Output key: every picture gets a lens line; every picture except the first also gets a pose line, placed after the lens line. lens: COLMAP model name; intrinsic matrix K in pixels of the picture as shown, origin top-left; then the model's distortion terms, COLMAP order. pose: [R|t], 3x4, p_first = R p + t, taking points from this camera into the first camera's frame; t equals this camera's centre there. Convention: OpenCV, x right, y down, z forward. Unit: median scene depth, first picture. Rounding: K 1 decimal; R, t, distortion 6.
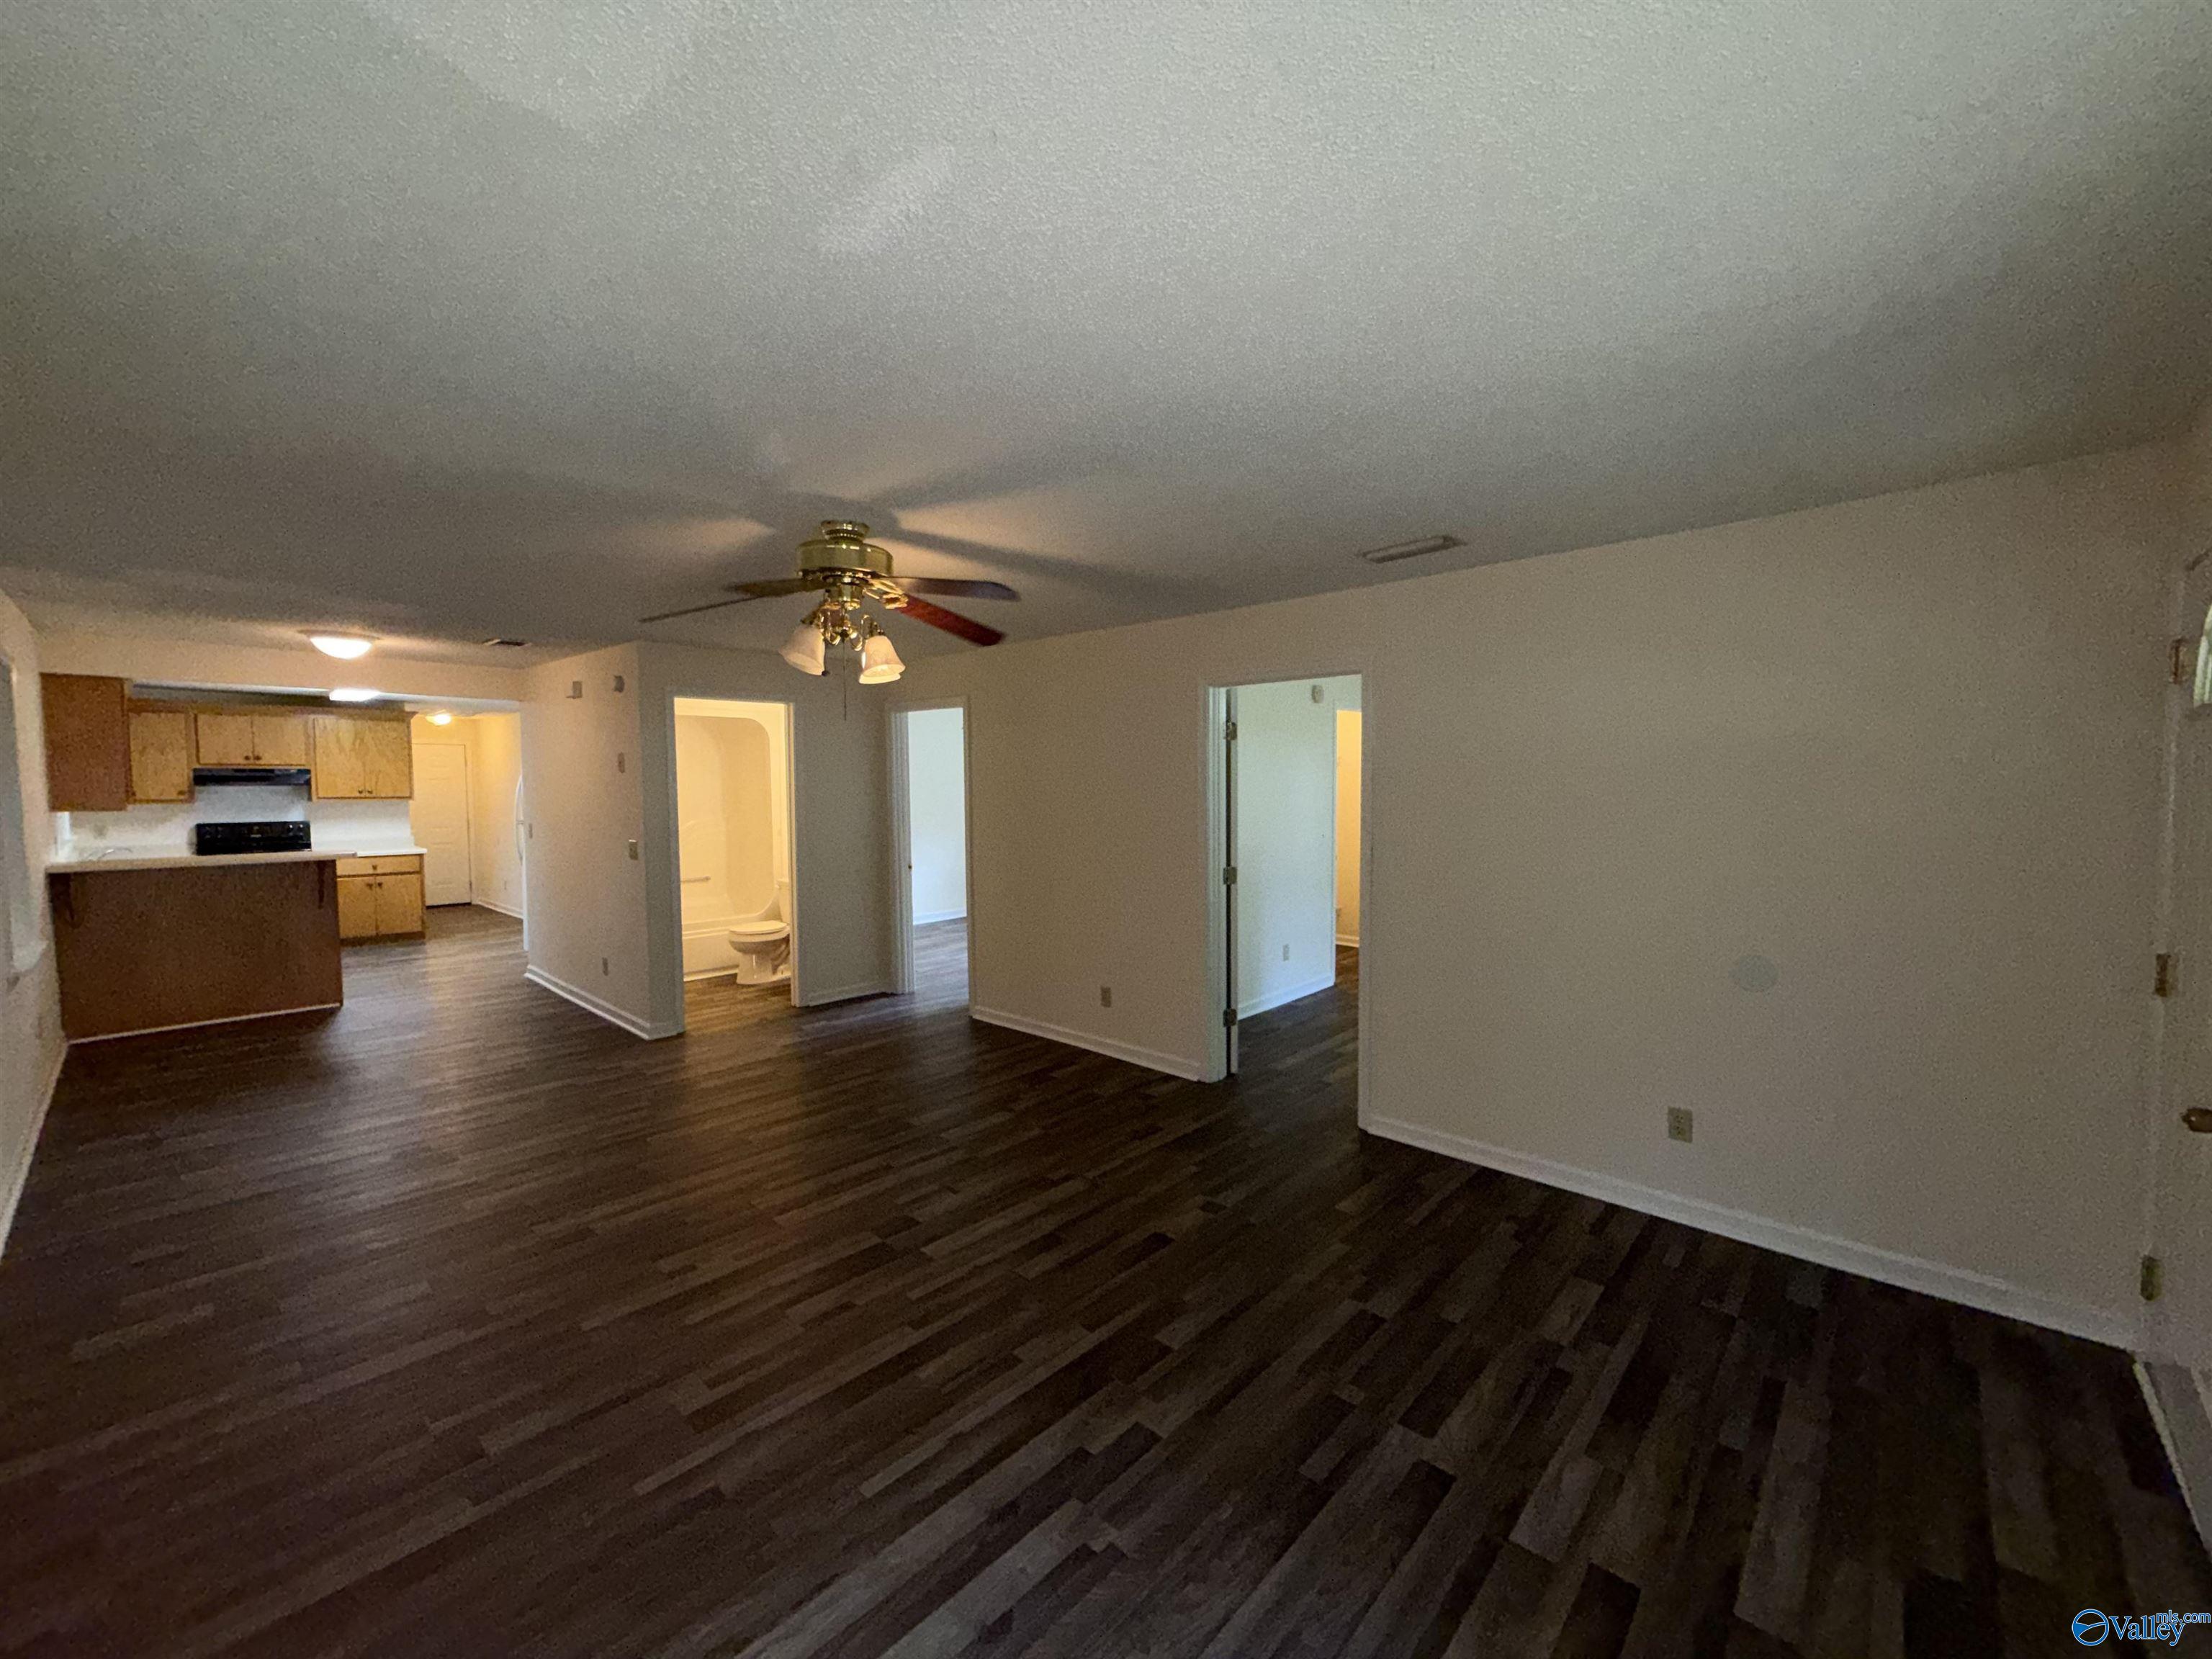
lens RADIAL K [[874.9, 0, 1104.2], [0, 874.9, 817.9], [0, 0, 1]] dist [-0.002127, 0.000710]
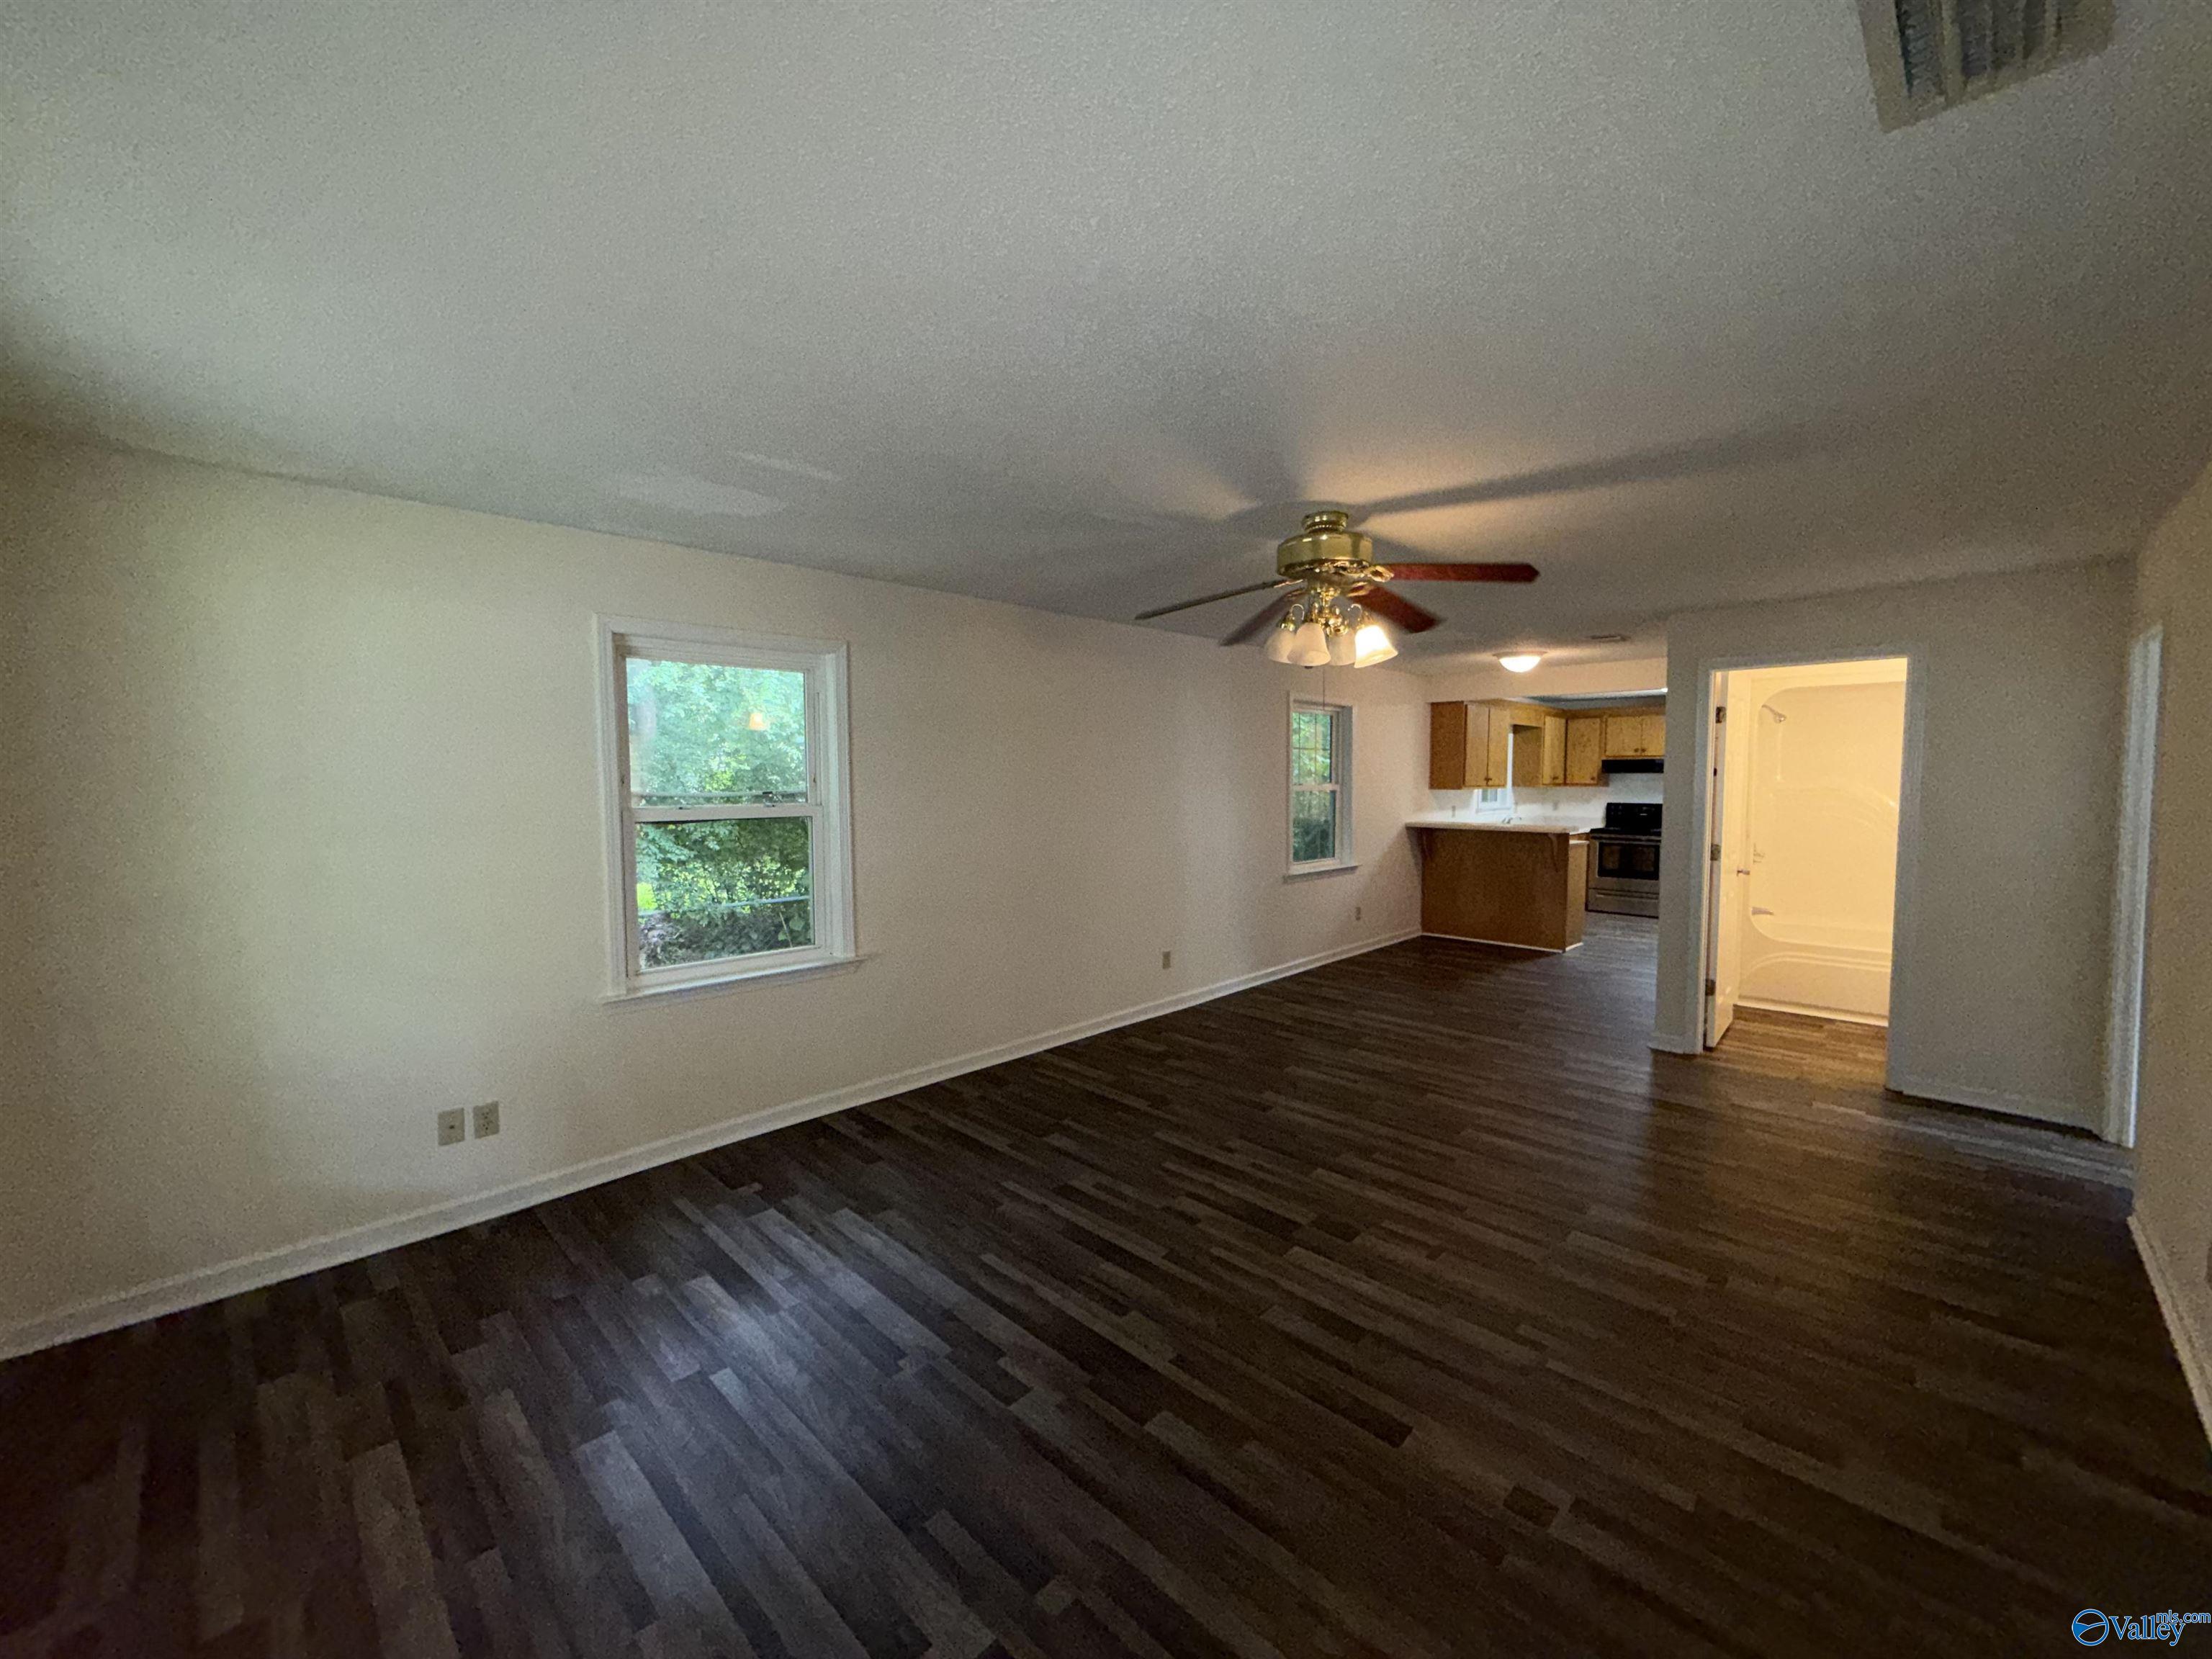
lens RADIAL K [[874.9, 0, 1107.6], [0, 874.9, 849.5], [0, 0, 1]] dist [-0.002127, 0.000710]
pose [[-0.020935, 0.088046, -0.995896, 0.714693], [-0.038144, 0.995319, 0.088797, -0.029598], [0.999053, 0.039847, -0.017479, 0.764941]]
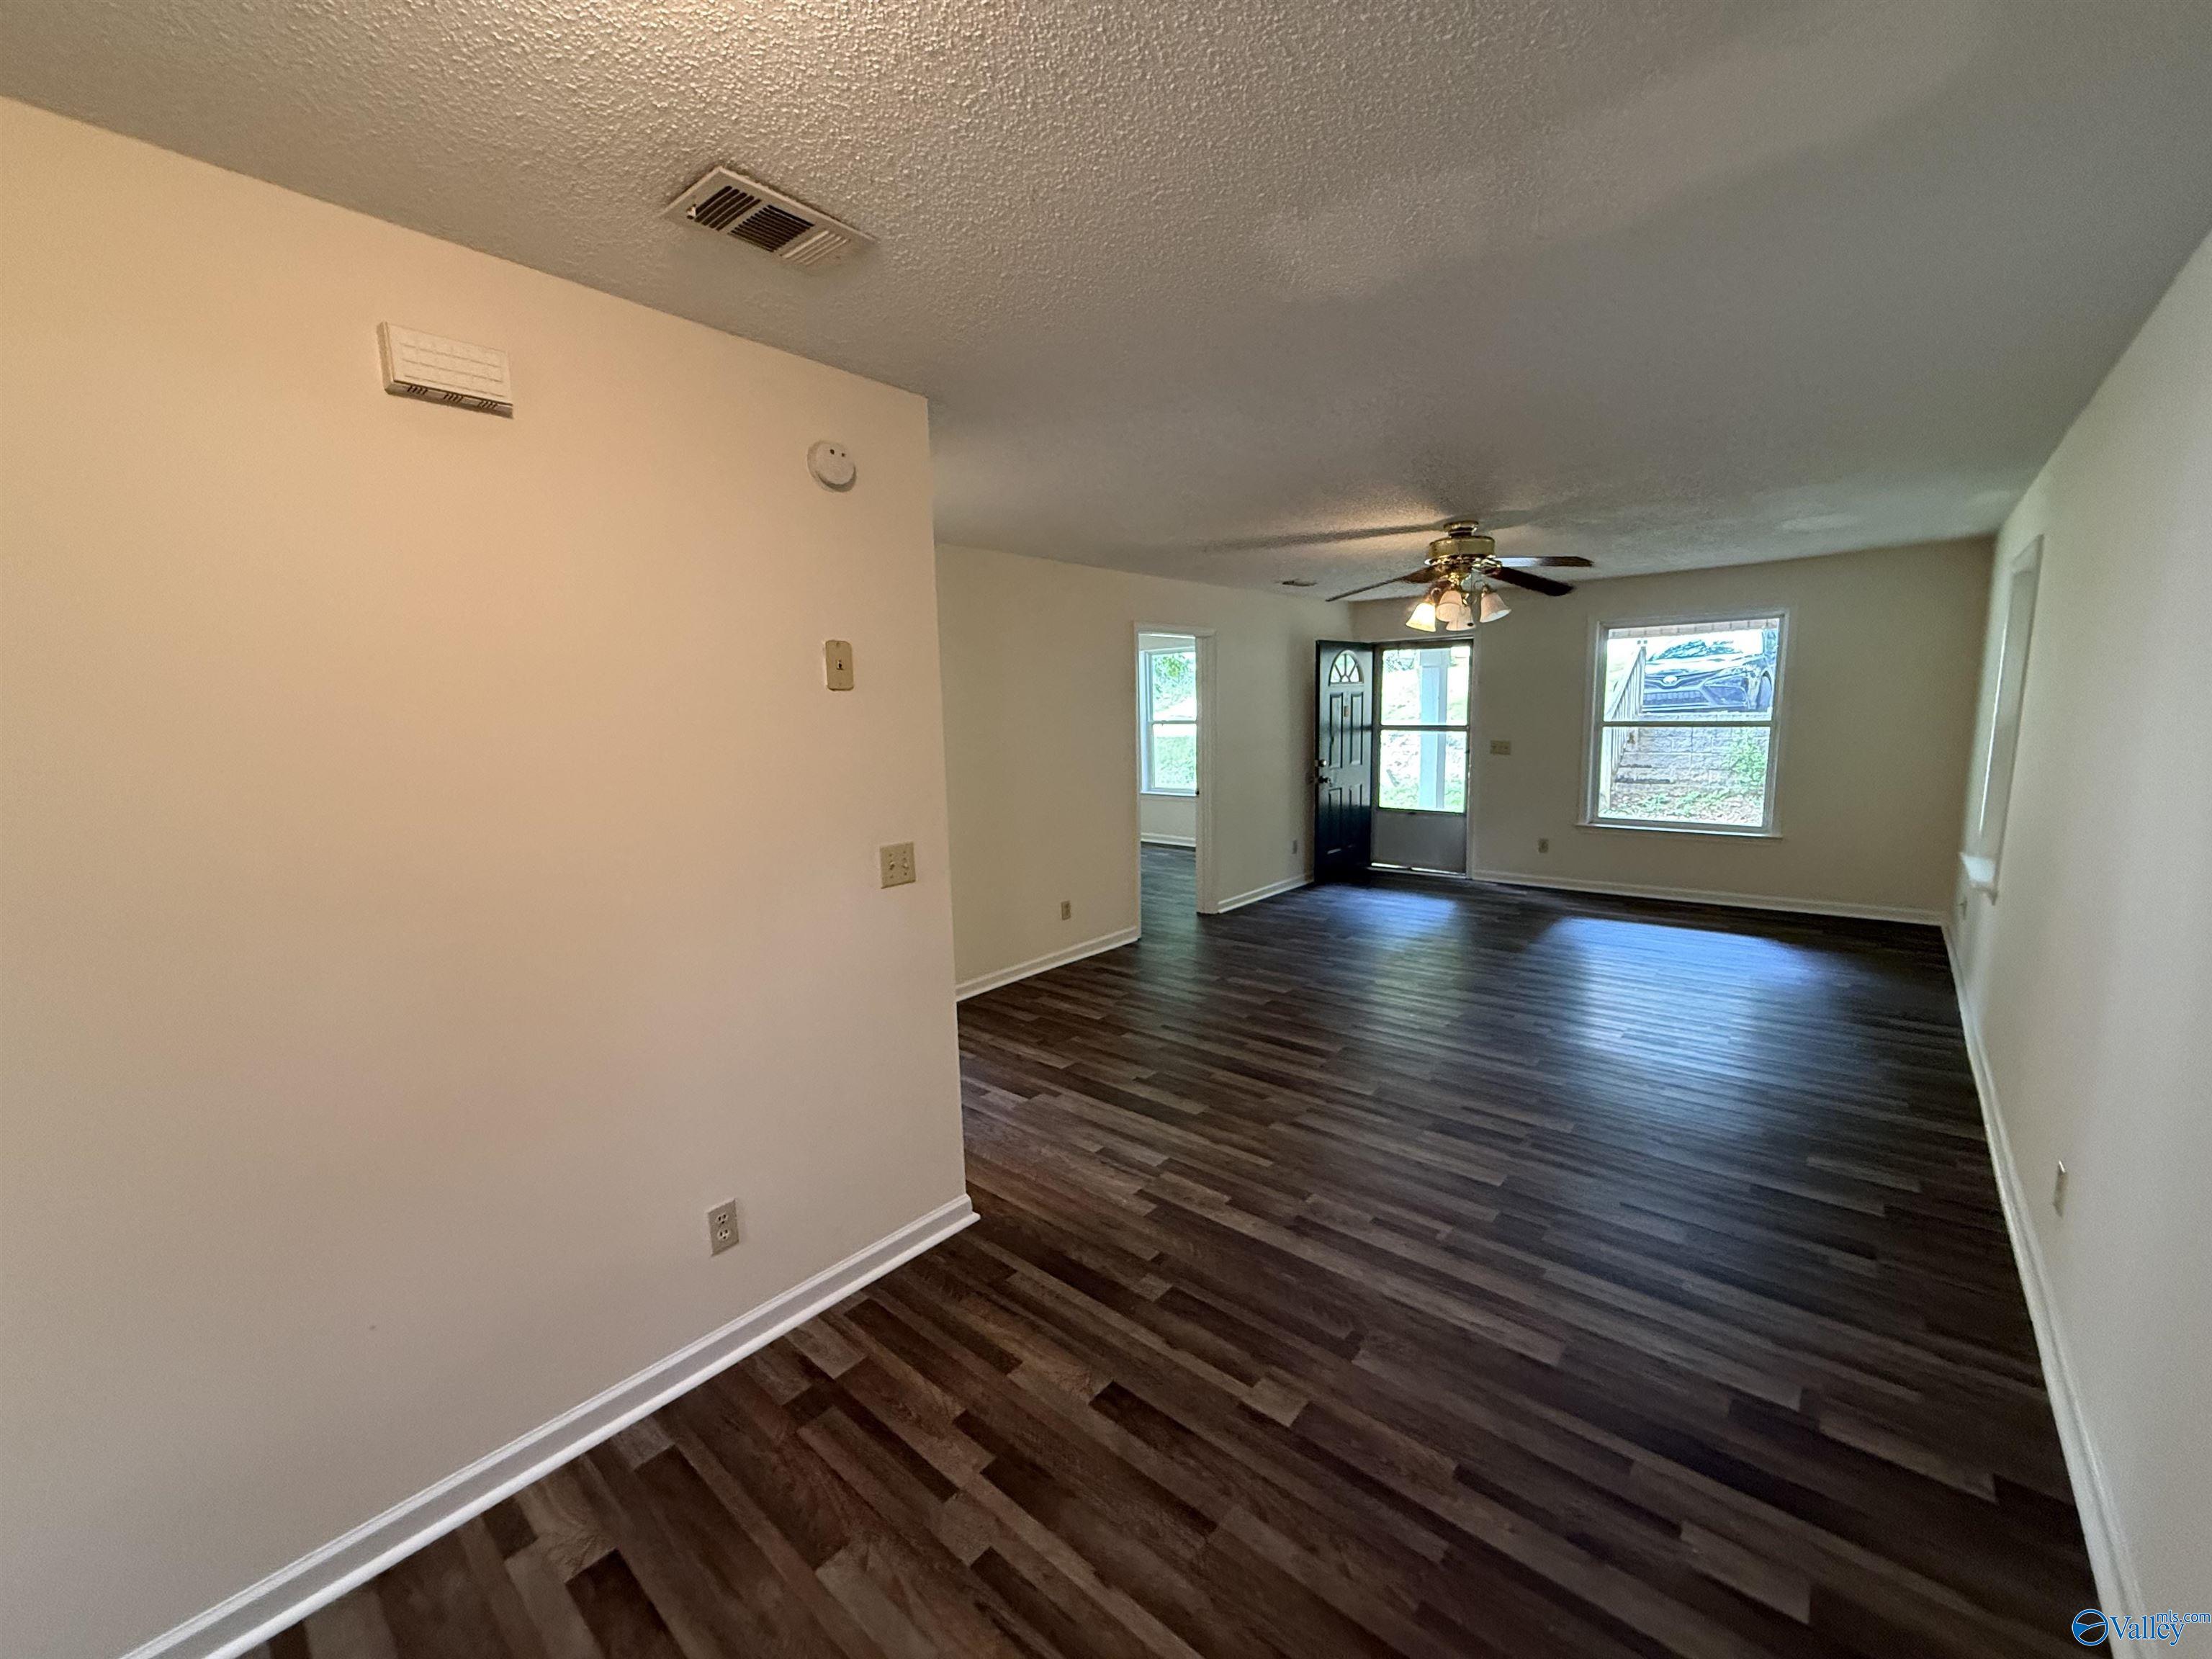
lens RADIAL K [[874.9, 0, 1101.3], [0, 874.9, 819.4], [0, 0, 1]] dist [-0.002127, 0.000710]
pose [[-0.025466, -0.125552, 0.991760, -1.770021], [0.063213, 0.989894, 0.126939, -0.066719], [-0.997675, 0.065925, -0.017272, 1.630214]]
